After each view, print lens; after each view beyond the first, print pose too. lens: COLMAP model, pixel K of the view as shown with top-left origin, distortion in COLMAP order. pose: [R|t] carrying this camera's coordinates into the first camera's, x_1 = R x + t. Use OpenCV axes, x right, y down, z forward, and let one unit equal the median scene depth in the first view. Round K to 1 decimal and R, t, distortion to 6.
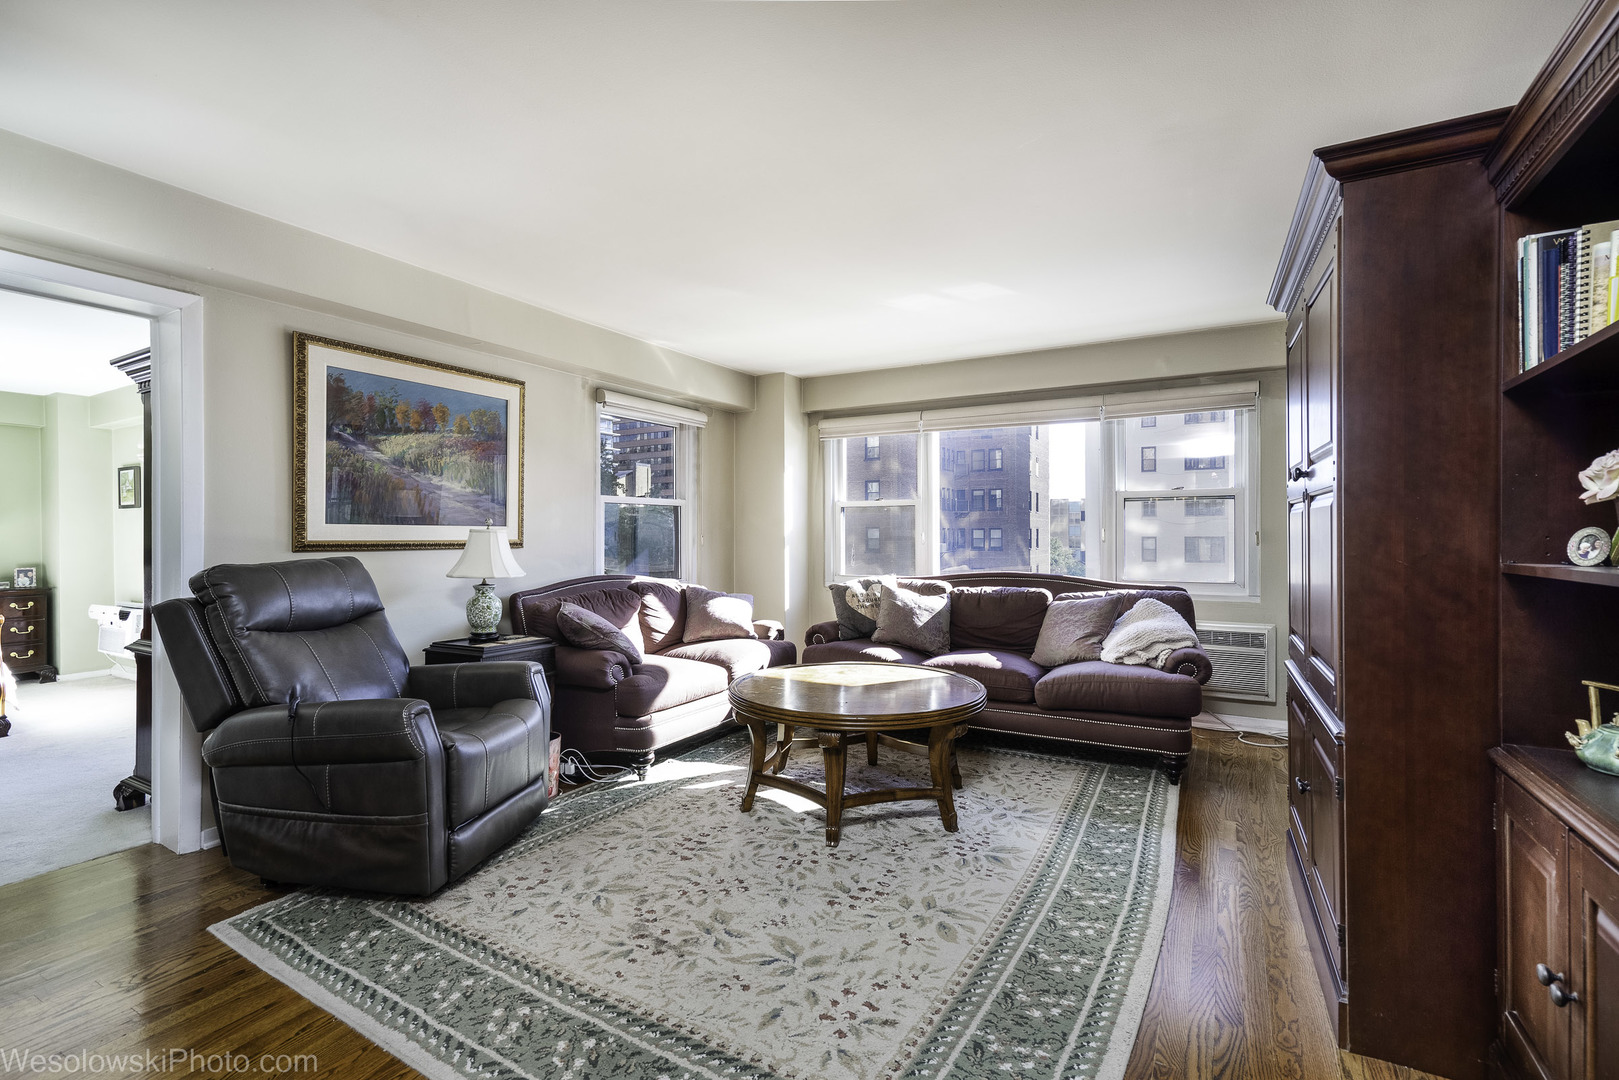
lens RADIAL K [[726.6, 0, 809.5], [0, 726.6, 540.0], [0, 0, 1]] dist [-0.010419, 0.009482]
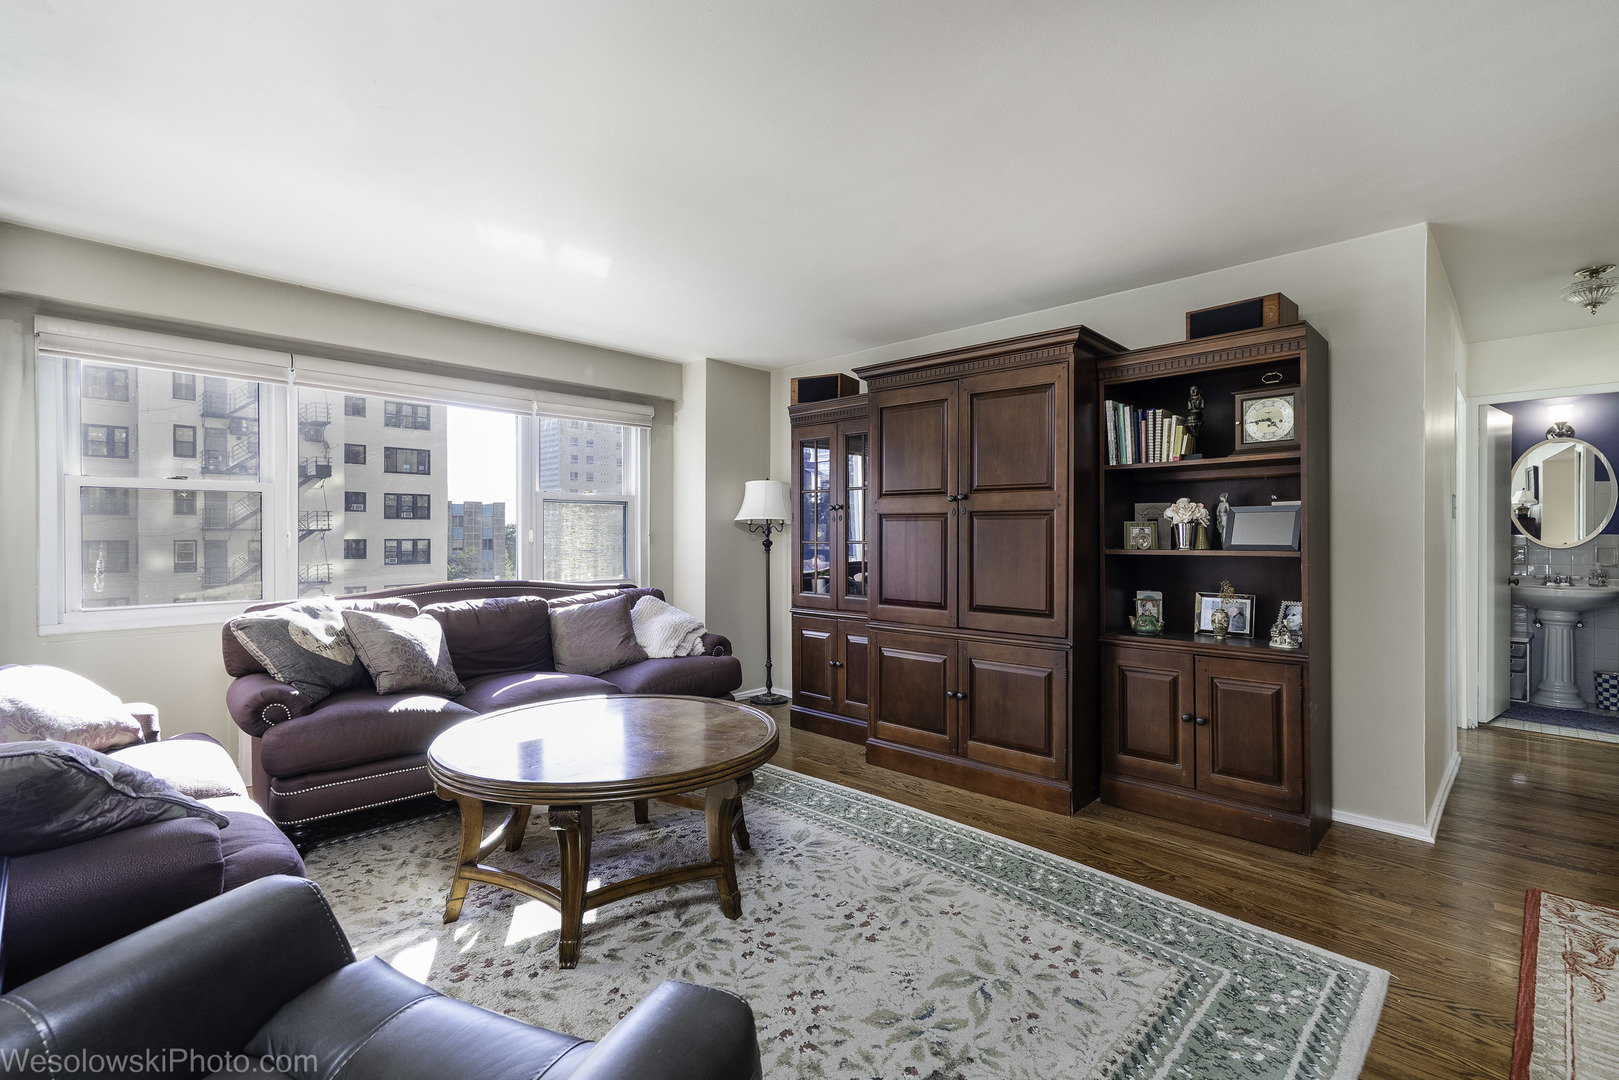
lens RADIAL K [[726.6, 0, 809.5], [0, 726.6, 540.0], [0, 0, 1]] dist [-0.010419, 0.009482]
pose [[0.261401, -0.001310, 0.965230, -0.874161], [0.009158, 0.999957, -0.001123, 0.002921], [-0.965187, 0.009133, 0.261401, 0.845744]]
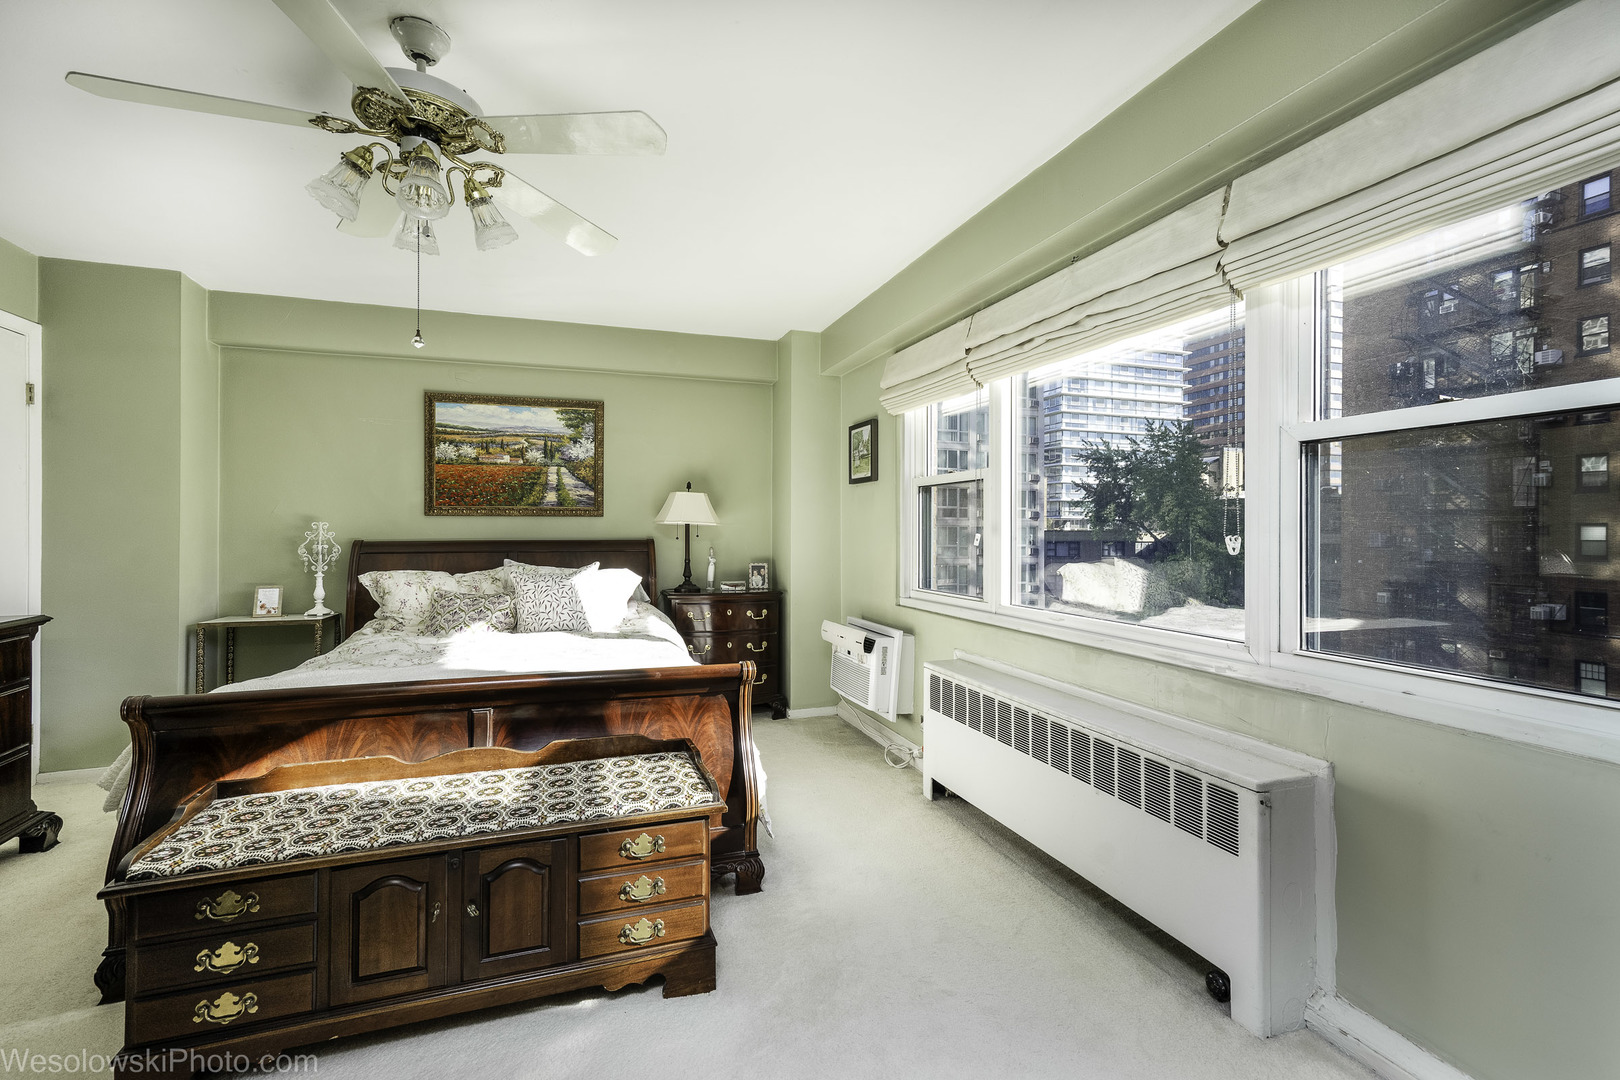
lens RADIAL K [[727.0, 0, 810.0], [0, 727.0, 540.0], [0, 0, 1]] dist [-0.010419, 0.009482]
pose [[0.752320, 0.014785, -0.658632, -0.276056], [-0.011511, 0.999891, 0.009296, 0.002853], [0.658697, 0.000588, 0.752408, 0.237099]]
